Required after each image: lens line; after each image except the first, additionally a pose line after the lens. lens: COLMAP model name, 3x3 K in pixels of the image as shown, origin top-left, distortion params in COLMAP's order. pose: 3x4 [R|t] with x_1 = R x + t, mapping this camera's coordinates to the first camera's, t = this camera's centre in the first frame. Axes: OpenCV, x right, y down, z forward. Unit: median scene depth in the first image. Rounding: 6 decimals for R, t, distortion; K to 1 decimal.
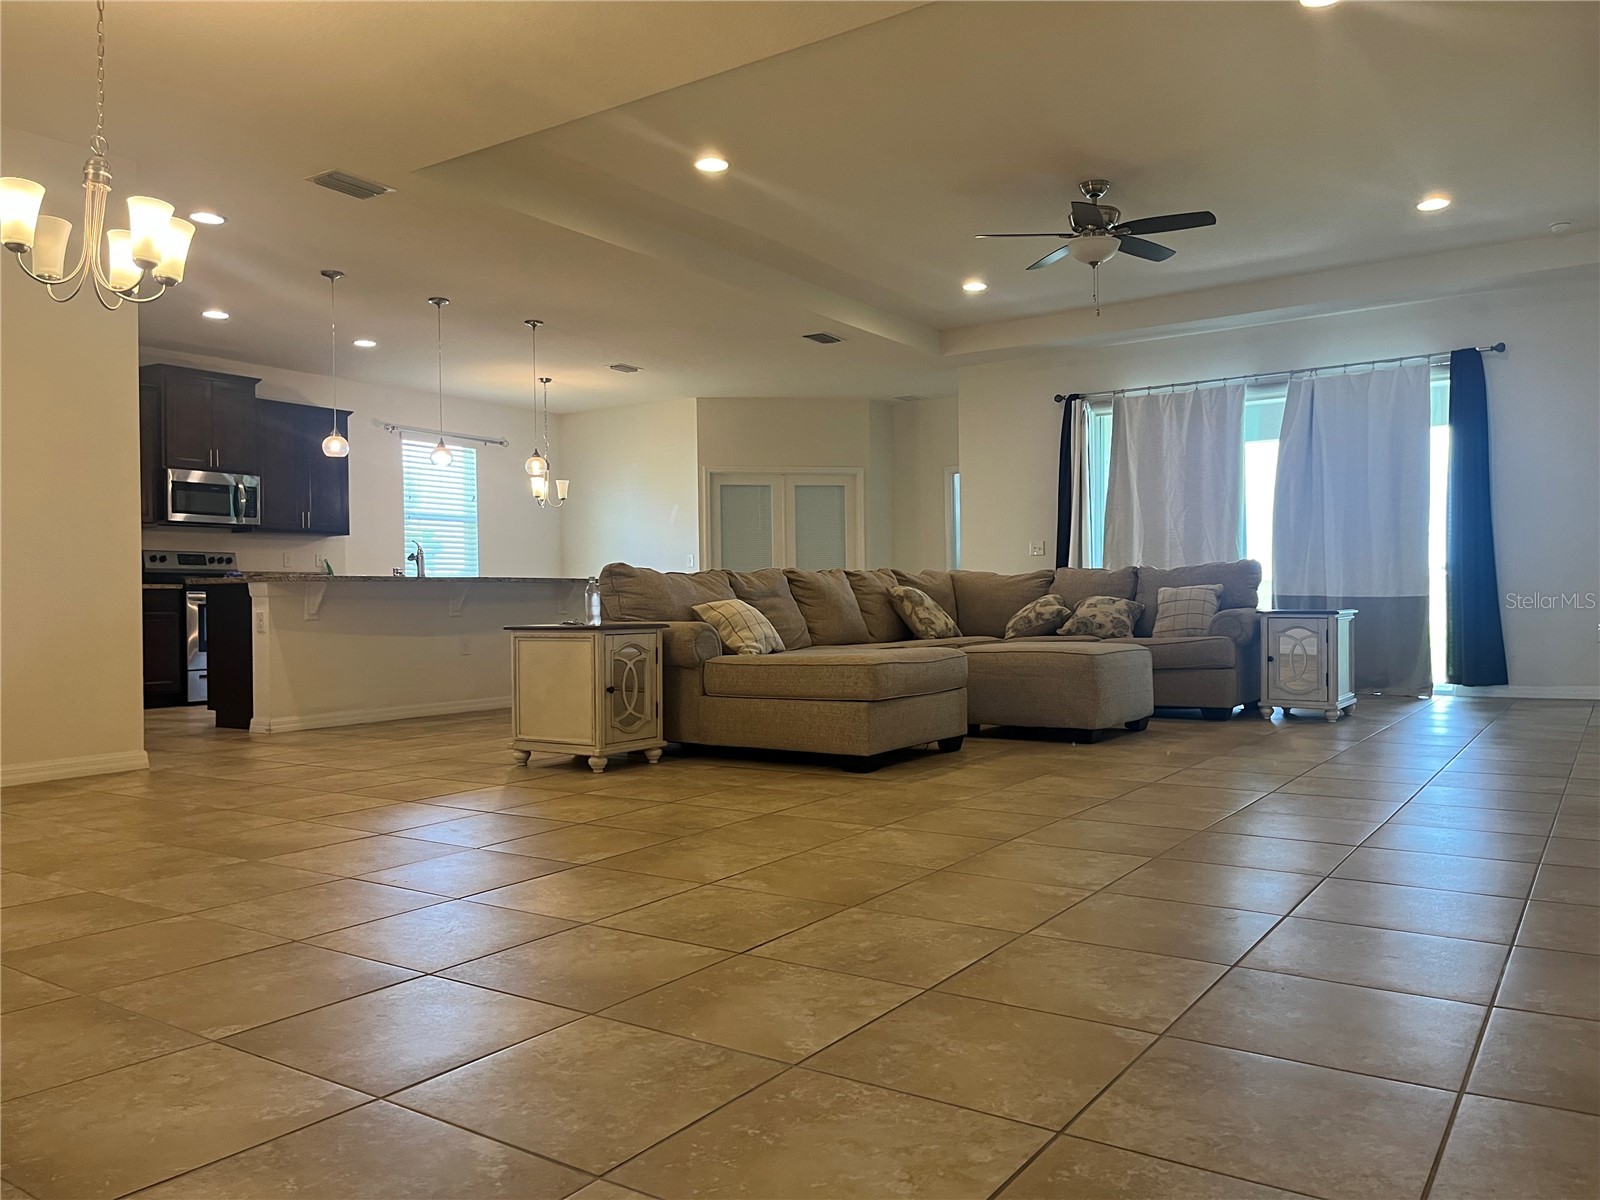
lens RADIAL K [[1232.6, 0, 808.4], [0, 1232.6, 597.0], [0, 0, 1]] dist [0.078741, -0.115966]
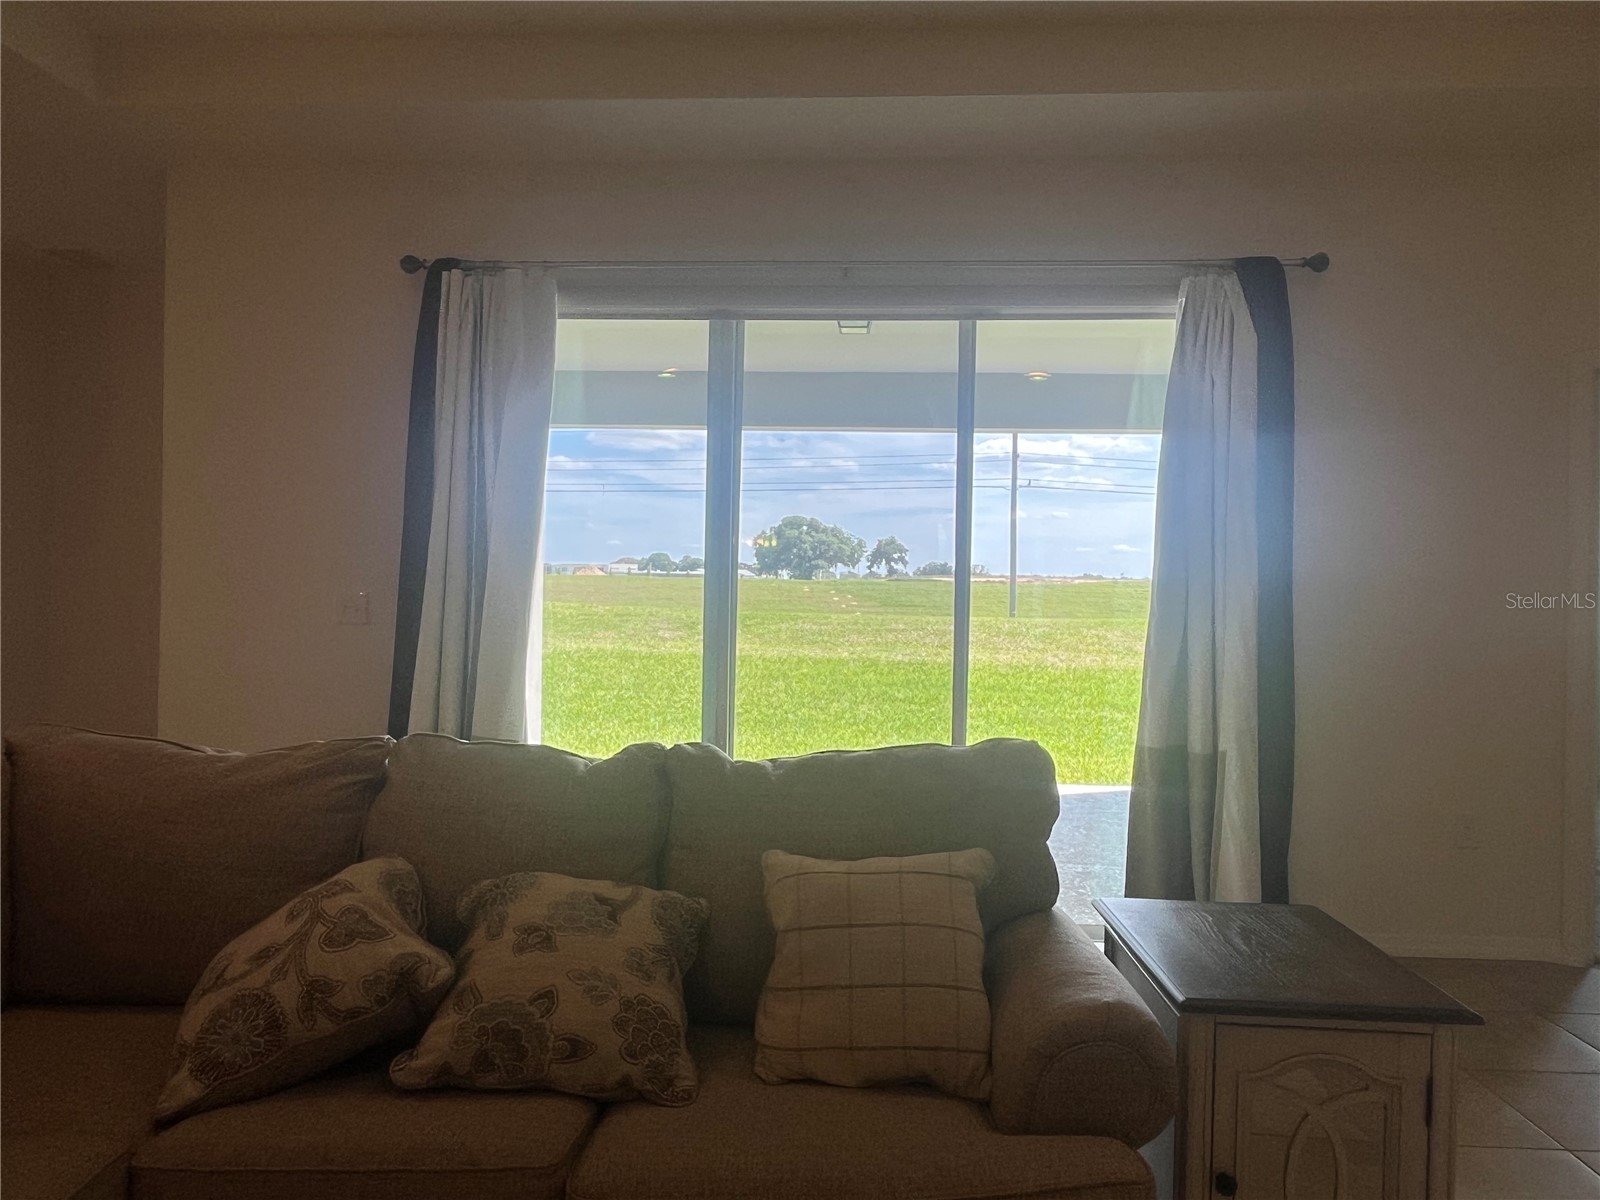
lens RADIAL K [[1130.7, 0, 800.0], [0, 1130.7, 600.0], [0, 0, 1]] dist [-0.000035, 0.000112]
pose [[0.856646, 0.018477, 0.515573, 0.152472], [-0.029177, 0.999494, 0.012660, -0.068011], [-0.515078, -0.025888, 0.856752, 0.765479]]
